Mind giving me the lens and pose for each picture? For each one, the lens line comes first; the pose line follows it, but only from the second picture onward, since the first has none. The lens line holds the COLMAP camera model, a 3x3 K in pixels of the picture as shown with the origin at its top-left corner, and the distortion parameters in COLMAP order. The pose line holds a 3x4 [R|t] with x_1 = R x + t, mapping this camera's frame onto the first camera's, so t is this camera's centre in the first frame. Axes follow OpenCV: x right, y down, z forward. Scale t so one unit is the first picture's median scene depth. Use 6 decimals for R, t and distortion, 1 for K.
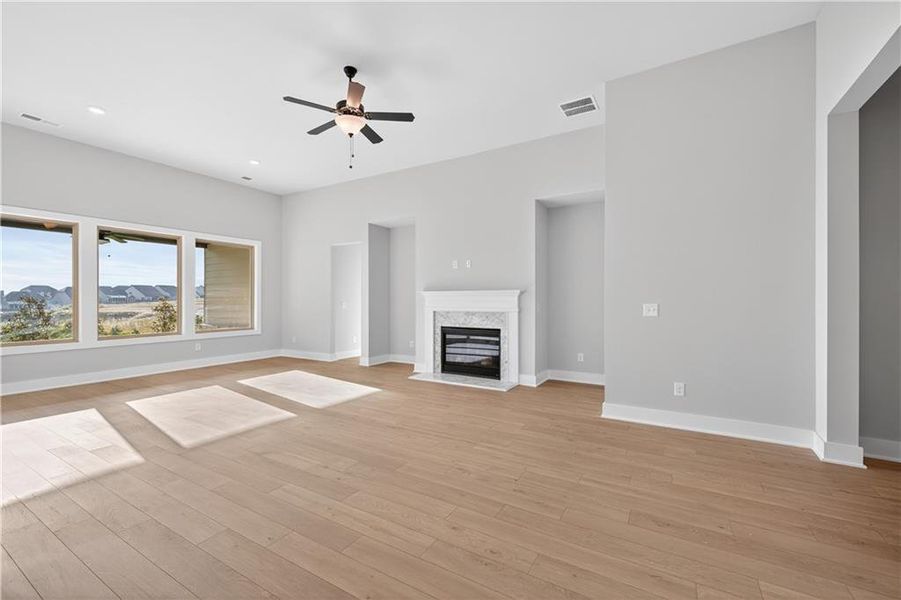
lens RADIAL K [[380.2, 0, 452.3], [0, 380.2, 297.5], [0, 0, 1]] dist [0.003624, -0.000075]
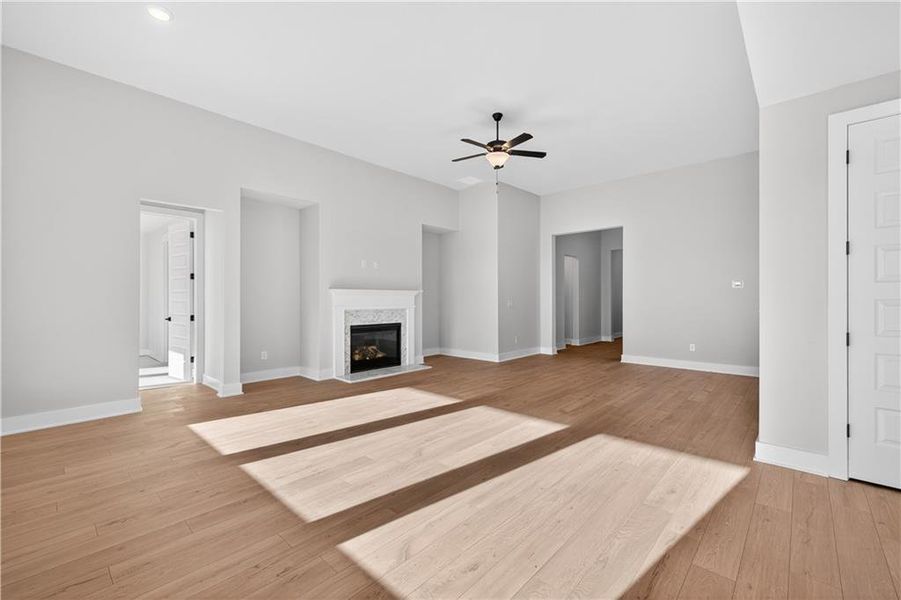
lens RADIAL K [[380.2, 0, 452.3], [0, 380.2, 297.5], [0, 0, 1]] dist [0.003624, -0.000075]
pose [[0.203196, 0.001623, 0.979137, -1.016556], [-0.009382, 0.999956, 0.000290, 0.000924], [-0.979093, -0.009245, 0.203202, 0.594221]]
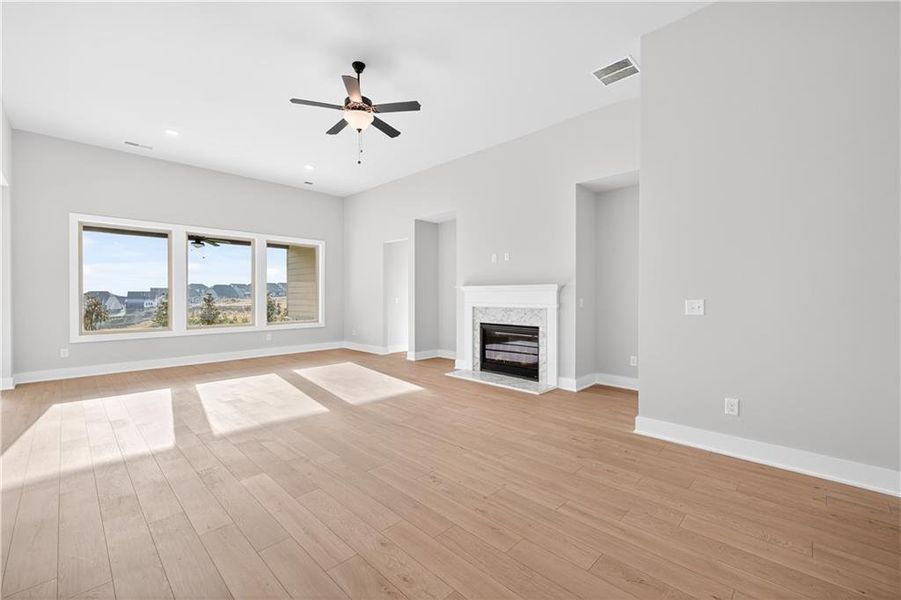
lens RADIAL K [[378.8, 0, 450.5], [0, 378.8, 296.4], [0, 0, 1]] dist [0.003608, 0.000382]
pose [[0.972031, 0.000655, -0.234850, 0.133596], [0.001558, 0.999956, 0.009239, 0.000421], [0.234846, -0.009347, 0.971988, 0.055274]]
